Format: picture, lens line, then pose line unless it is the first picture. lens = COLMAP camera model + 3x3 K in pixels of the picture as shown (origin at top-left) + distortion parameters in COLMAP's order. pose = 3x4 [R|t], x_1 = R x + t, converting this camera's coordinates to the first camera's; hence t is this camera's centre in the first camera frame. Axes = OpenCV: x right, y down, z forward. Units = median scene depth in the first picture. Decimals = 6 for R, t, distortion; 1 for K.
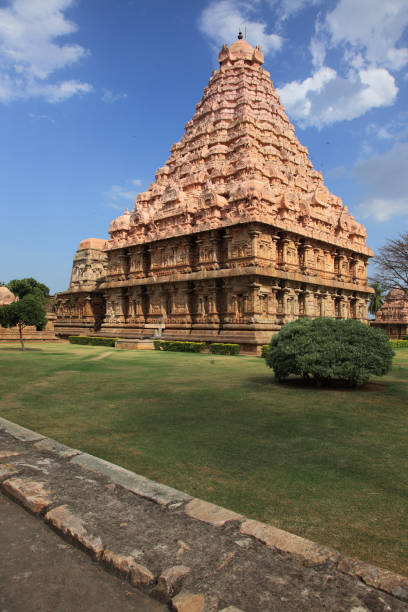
lens RADIAL K [[439.9, 0, 204.0], [0, 439.9, 306.0], [0, 0, 1]] dist [-0.123456, 0.083547]
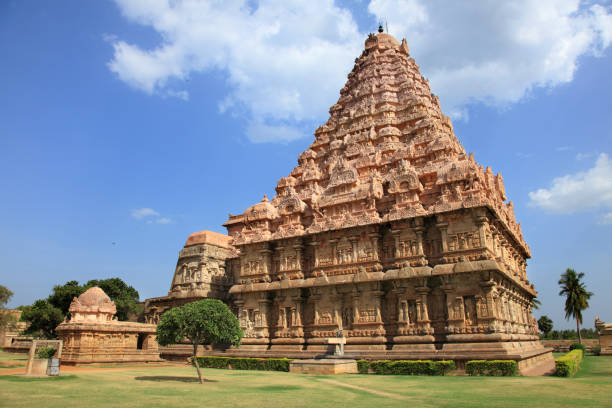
lens RADIAL K [[436.2, 0, 307.8], [0, 436.2, 206.0], [0, 0, 1]] dist [-0.120043, 0.073085]
pose [[0.980141, 0.044650, 0.193212, -0.301341], [0.006398, 0.966695, -0.255852, 0.010651], [-0.198201, 0.252007, 0.947211, 0.239725]]
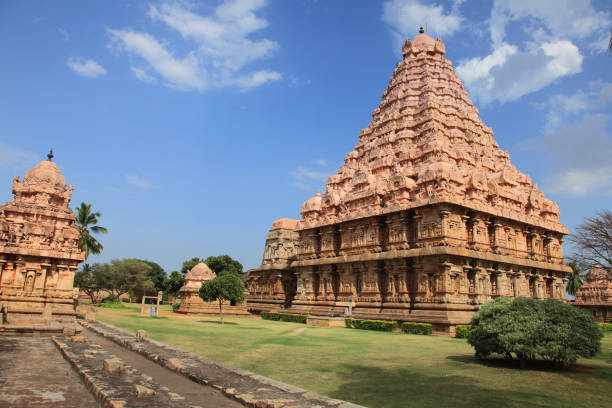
lens RADIAL K [[436.2, 0, 307.8], [0, 436.2, 206.0], [0, 0, 1]] dist [-0.120043, 0.073085]
pose [[0.983907, -0.012648, -0.178230, -0.014930], [-0.019174, 0.984258, -0.175693, -0.000077], [0.177647, 0.176283, 0.968177, -0.029547]]
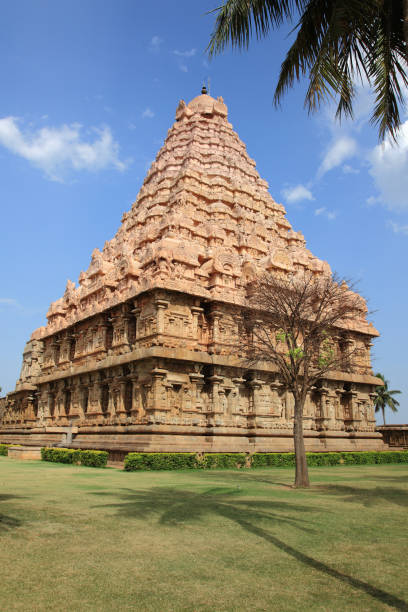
lens RADIAL K [[492.6, 0, 208.2], [0, 492.6, 305.5], [0, 0, 1]] dist [-0.090782, 0.108850]
pose [[0.988333, -0.040155, -0.146919, 0.267900], [0.006597, 0.975001, -0.222103, 0.023571], [0.152164, 0.218542, 0.963891, 0.153694]]
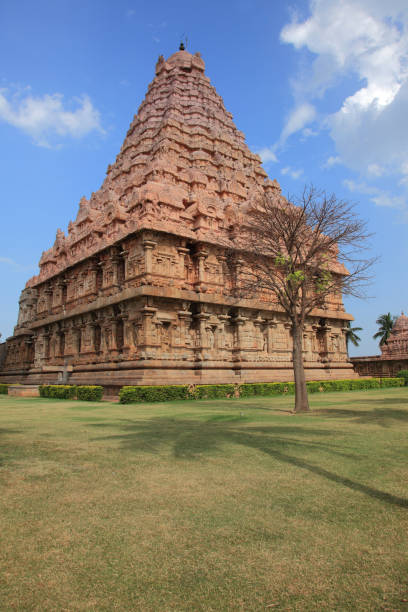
lens RADIAL K [[436.2, 0, 203.6], [0, 436.2, 298.3], [0, 0, 1]] dist [-0.120043, 0.073085]
pose [[0.992593, -0.051616, -0.109979, 0.244743], [0.036420, 0.990046, -0.135952, 0.032981], [0.115901, 0.130939, 0.984592, 0.210903]]
